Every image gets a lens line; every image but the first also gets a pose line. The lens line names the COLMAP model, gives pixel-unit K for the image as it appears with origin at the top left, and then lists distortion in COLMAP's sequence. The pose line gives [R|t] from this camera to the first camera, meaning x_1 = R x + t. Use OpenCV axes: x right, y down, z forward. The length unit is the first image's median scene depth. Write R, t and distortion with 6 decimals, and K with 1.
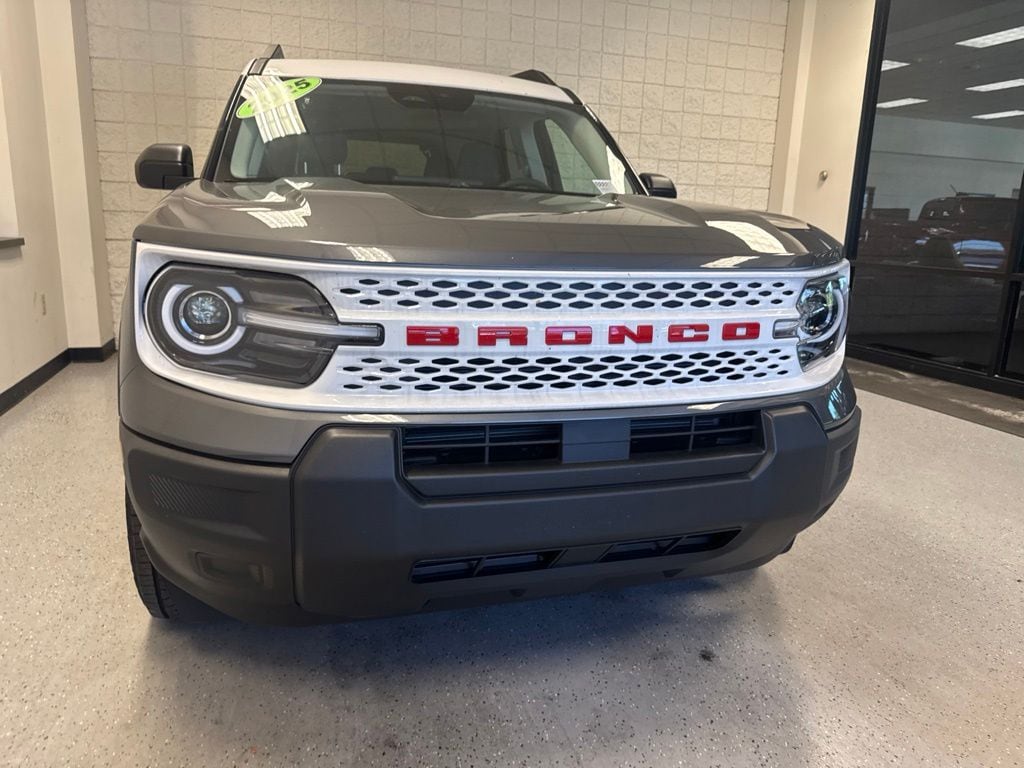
lens RADIAL K [[725.8, 0, 521.5], [0, 725.8, 397.6], [0, 0, 1]] dist [0.014232, -0.018531]
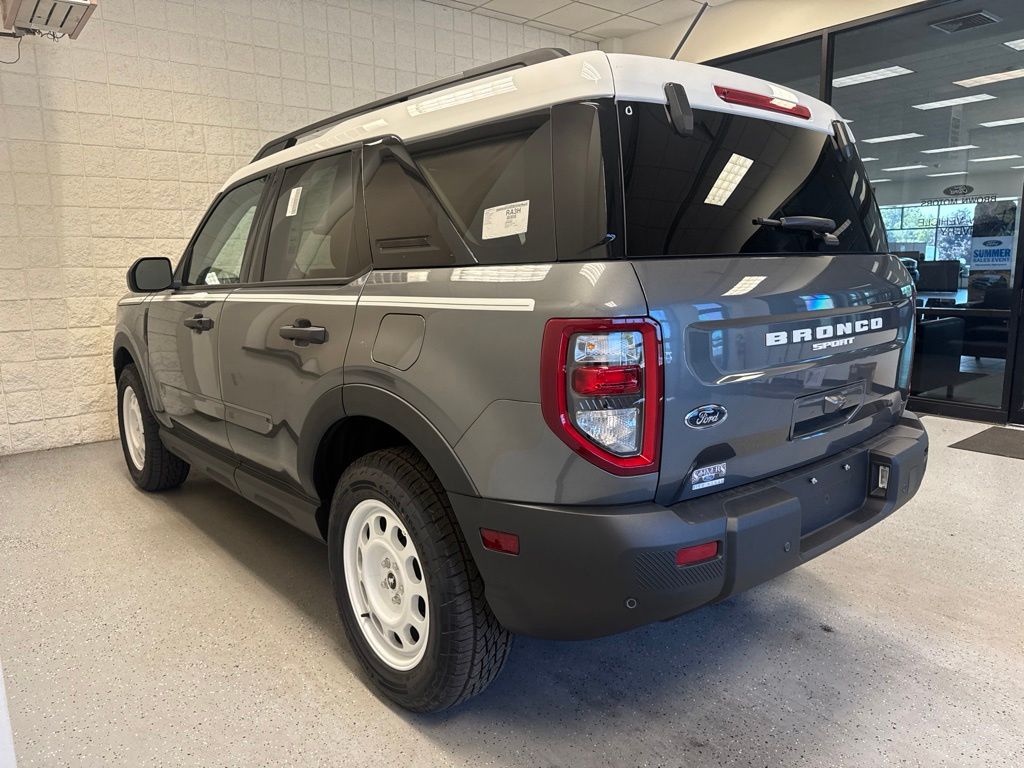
lens RADIAL K [[725.8, 0, 518.7], [0, 725.8, 395.1], [0, 0, 1]] dist [0.014232, -0.018531]
pose [[0.939677, -0.108699, 0.324332, -0.611843], [0.125432, 0.991616, -0.031072, -0.090253], [-0.318235, 0.069879, 0.945433, -0.096359]]
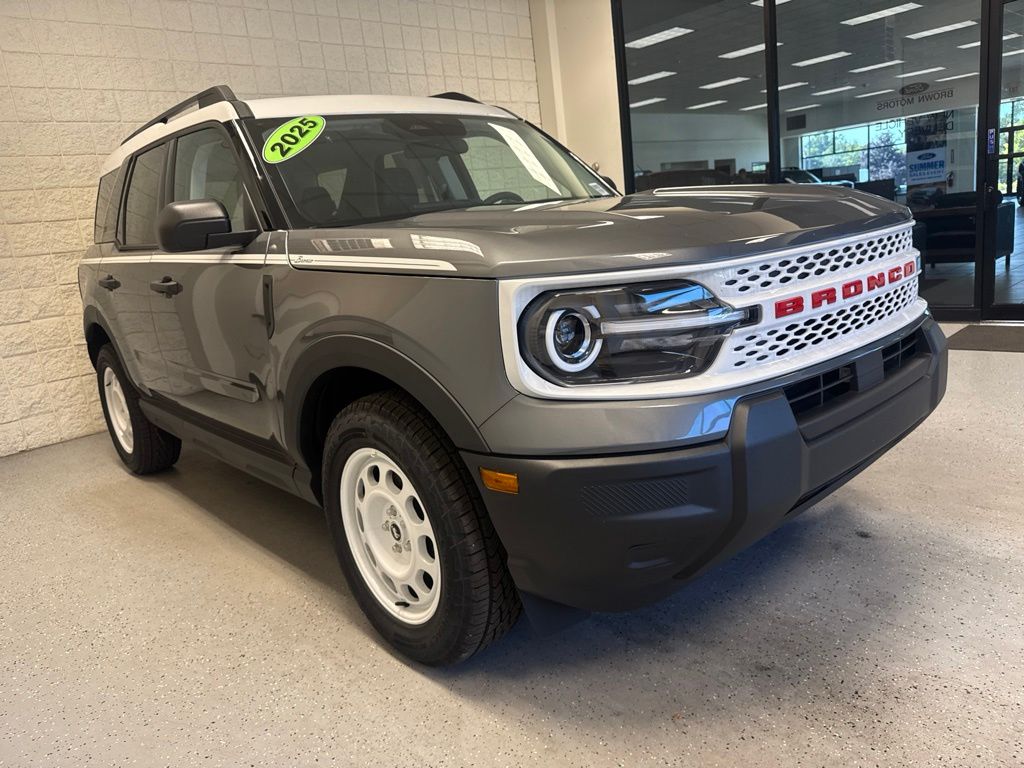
lens RADIAL K [[725.8, 0, 517.9], [0, 725.8, 395.3], [0, 0, 1]] dist [0.014232, -0.018531]
pose [[0.899180, -0.229288, 0.372695, -0.652875], [0.236455, 0.971266, 0.027055, -0.052811], [-0.368189, 0.063798, 0.927559, 0.031928]]
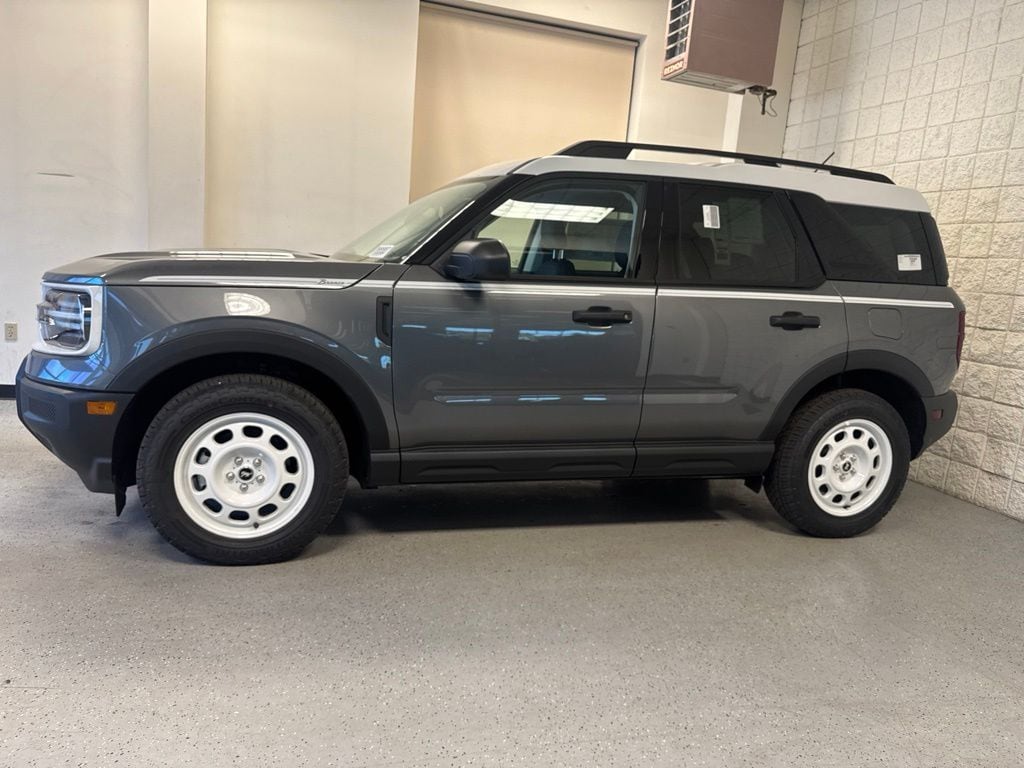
lens RADIAL K [[725.8, 0, 508.8], [0, 725.8, 398.0], [0, 0, 1]] dist [0.014232, -0.018531]
pose [[-0.019126, 0.149836, -0.988526, 1.667958], [-0.314253, 0.937698, 0.148212, -0.407524], [0.949146, 0.313482, 0.029152, 1.636058]]
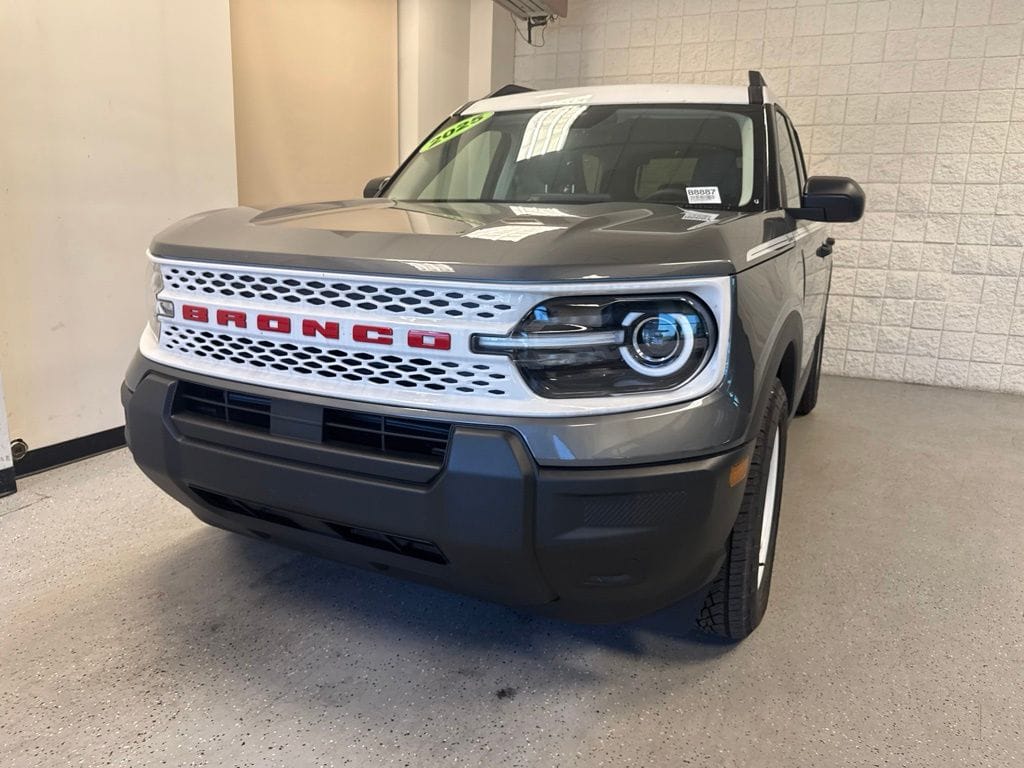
lens RADIAL K [[725.8, 0, 507.8], [0, 725.8, 391.3], [0, 0, 1]] dist [0.014232, -0.018531]
pose [[0.731457, 0.143257, -0.666669, 0.766712], [-0.165524, 0.985743, 0.030211, -0.051180], [0.661492, 0.088251, 0.744741, 0.256001]]
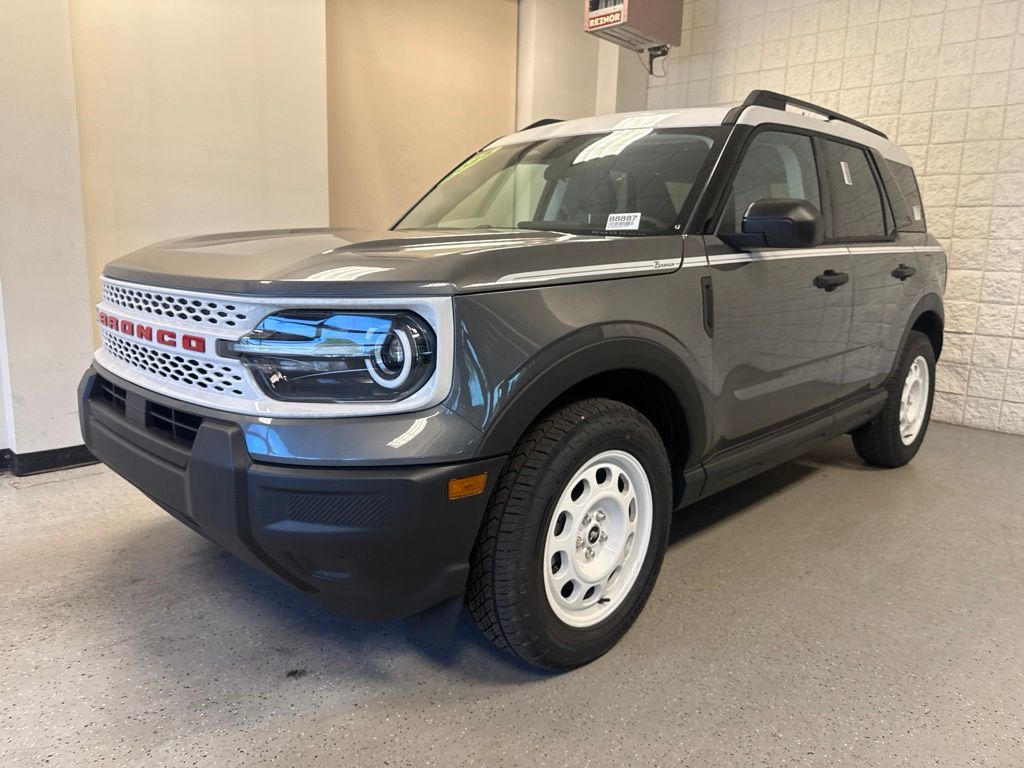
lens RADIAL K [[725.8, 0, 506.2], [0, 725.8, 388.1], [0, 0, 1]] dist [0.014232, -0.018531]
pose [[0.467573, 0.148929, -0.871318, 1.135729], [-0.220614, 0.974173, 0.048122, -0.137370], [0.855982, 0.169725, 0.488353, 0.641235]]
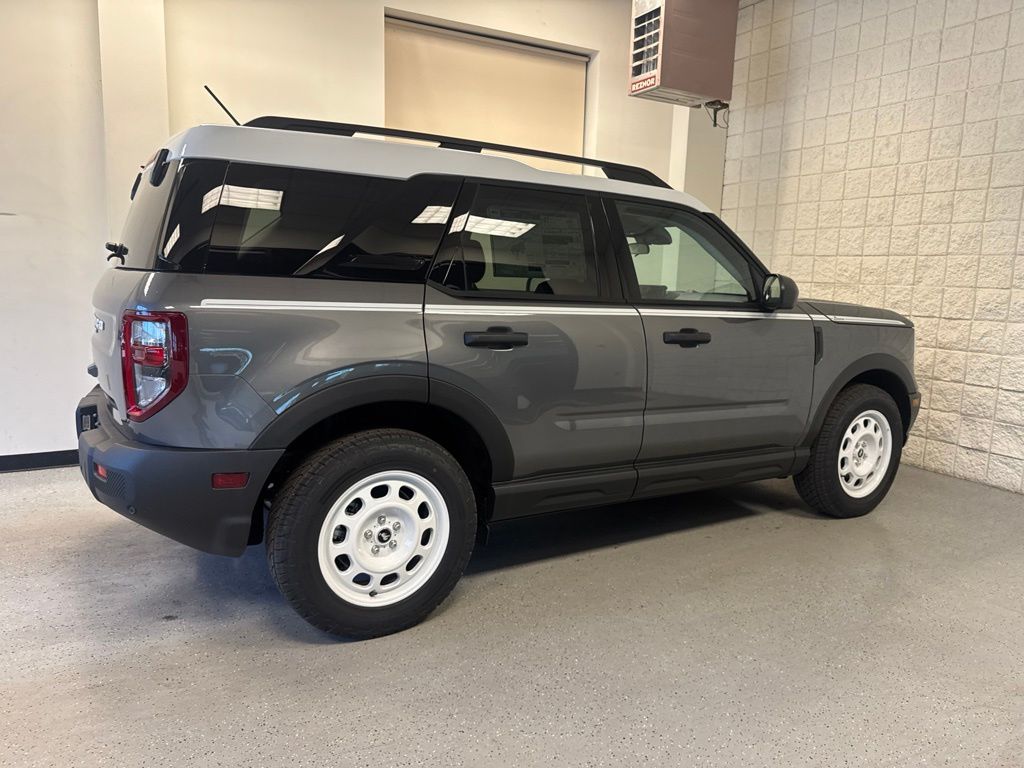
lens RADIAL K [[725.8, 0, 507.6], [0, 725.8, 394.7], [0, 0, 1]] dist [0.014232, -0.018531]
pose [[0.180582, 0.137835, -0.973854, 1.579458], [-0.251188, 0.963761, 0.089829, -0.332822], [0.950944, 0.228399, 0.208660, 1.147896]]
